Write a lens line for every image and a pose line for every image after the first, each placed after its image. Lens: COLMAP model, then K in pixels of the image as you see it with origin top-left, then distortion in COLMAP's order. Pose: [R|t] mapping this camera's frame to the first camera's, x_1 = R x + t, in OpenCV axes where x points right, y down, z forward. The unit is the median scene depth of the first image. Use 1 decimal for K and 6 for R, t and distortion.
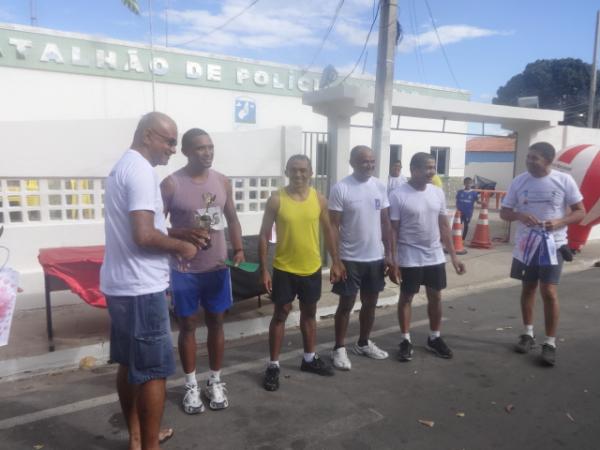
lens RADIAL K [[453.2, 0, 300.0], [0, 453.2, 225.0], [0, 0, 1]] dist [-0.002165, 0.002874]
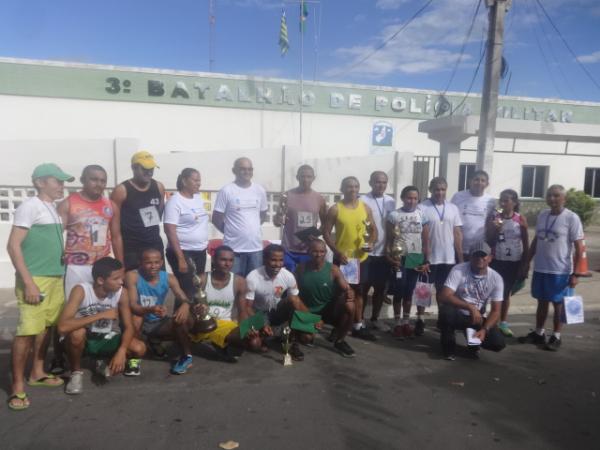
lens RADIAL K [[453.2, 0, 300.0], [0, 453.2, 225.0], [0, 0, 1]] dist [-0.002165, 0.002874]
pose [[0.949173, 0.039428, -0.312274, 0.082735], [-0.053123, 0.997958, -0.035468, 0.022964], [0.310238, 0.050255, 0.949330, -0.154292]]
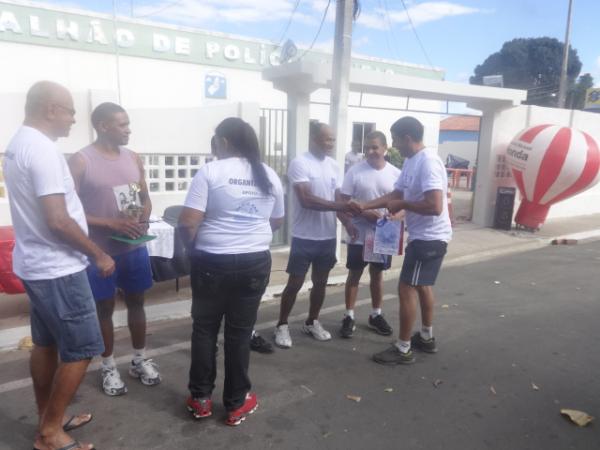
lens RADIAL K [[453.2, 0, 300.0], [0, 453.2, 225.0], [0, 0, 1]] dist [-0.002165, 0.002874]
pose [[0.999096, 0.000042, 0.042514, 0.042949], [-0.002102, 0.998825, 0.048422, -0.000697], [-0.042462, -0.048467, 0.997922, 0.002690]]
